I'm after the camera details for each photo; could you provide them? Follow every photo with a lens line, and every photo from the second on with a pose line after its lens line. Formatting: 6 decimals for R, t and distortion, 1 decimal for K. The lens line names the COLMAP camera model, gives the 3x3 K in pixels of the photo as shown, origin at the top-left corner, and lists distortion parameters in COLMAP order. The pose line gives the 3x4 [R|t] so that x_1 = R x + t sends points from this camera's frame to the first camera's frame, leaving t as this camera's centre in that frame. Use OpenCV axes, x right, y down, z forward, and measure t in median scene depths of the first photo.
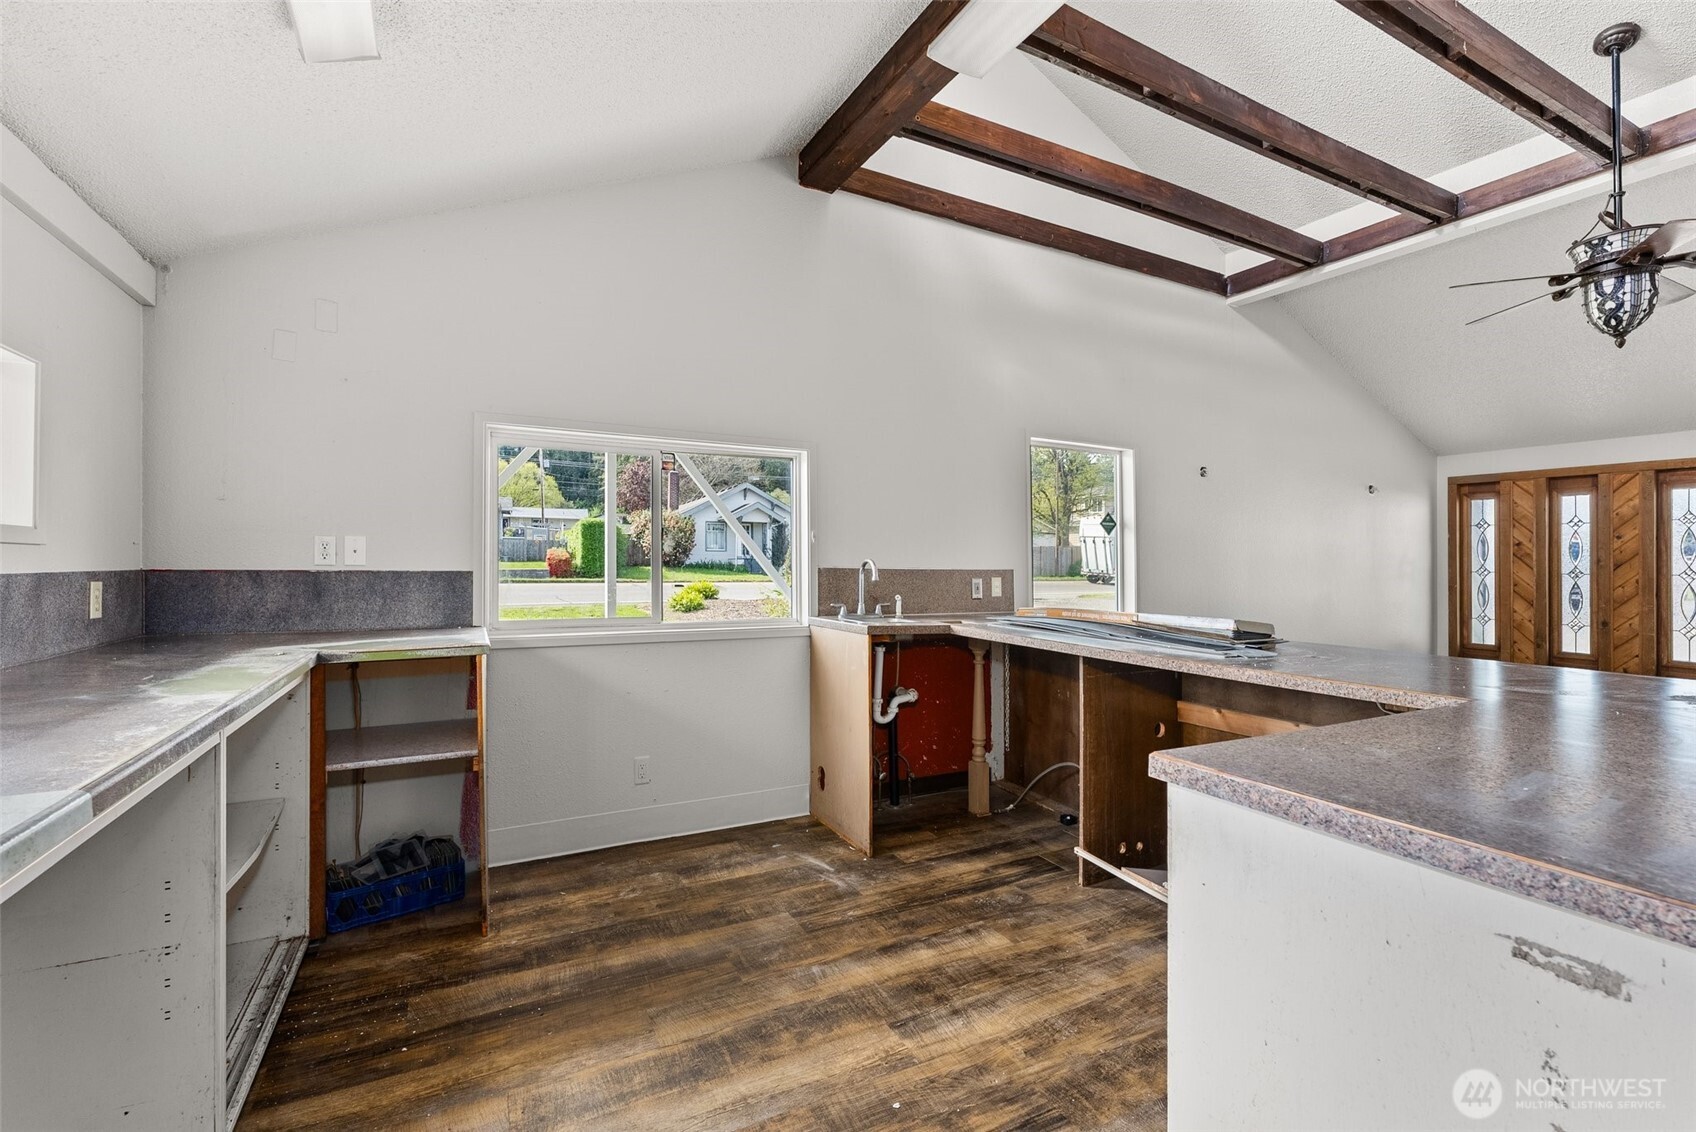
lens RADIAL K [[742.9, 0, 848.0], [0, 742.9, 566.0], [0, 0, 1]] dist [0.000214, 0.000062]
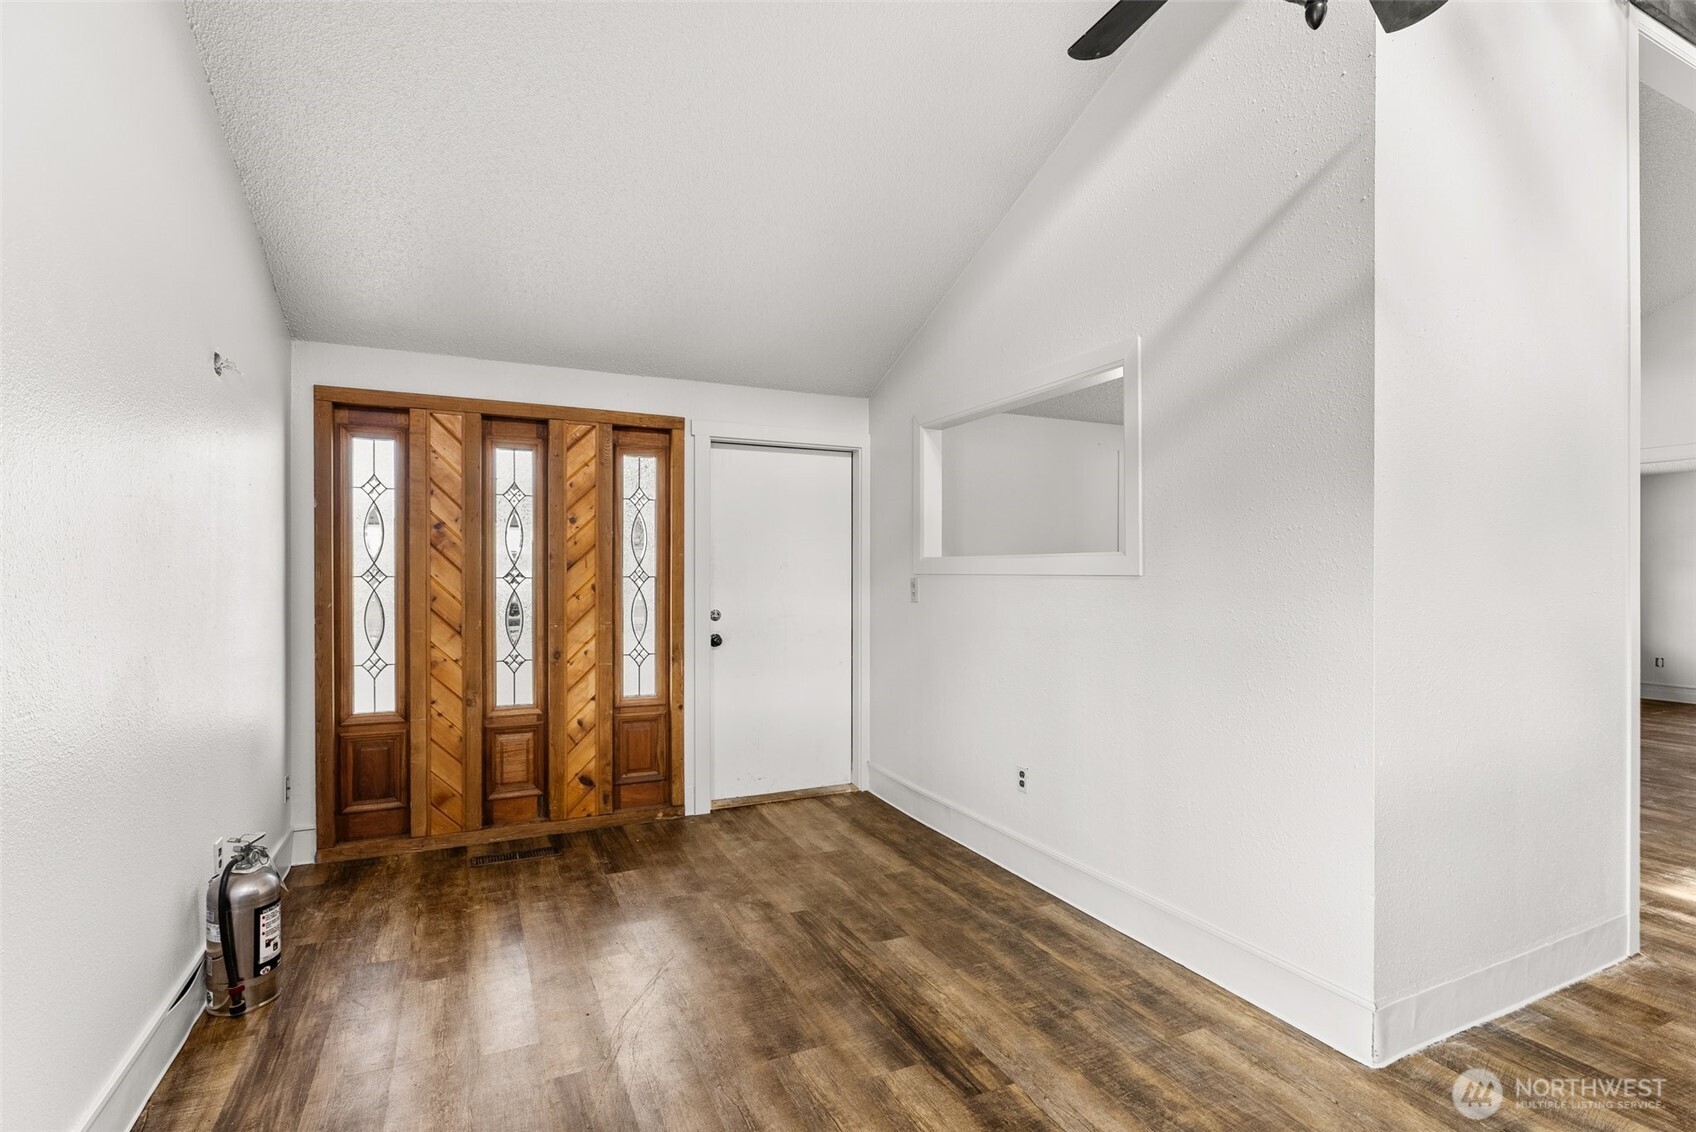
lens RADIAL K [[801.9, 0, 848.0], [0, 801.9, 566.0], [0, 0, 1]] dist [-0.001232, -0.000117]
pose [[0.047235, -0.001850, 0.998882, 0.318035], [0.002625, 0.999995, 0.001728, 0.000703], [-0.998880, 0.002541, 0.047240, 0.671399]]
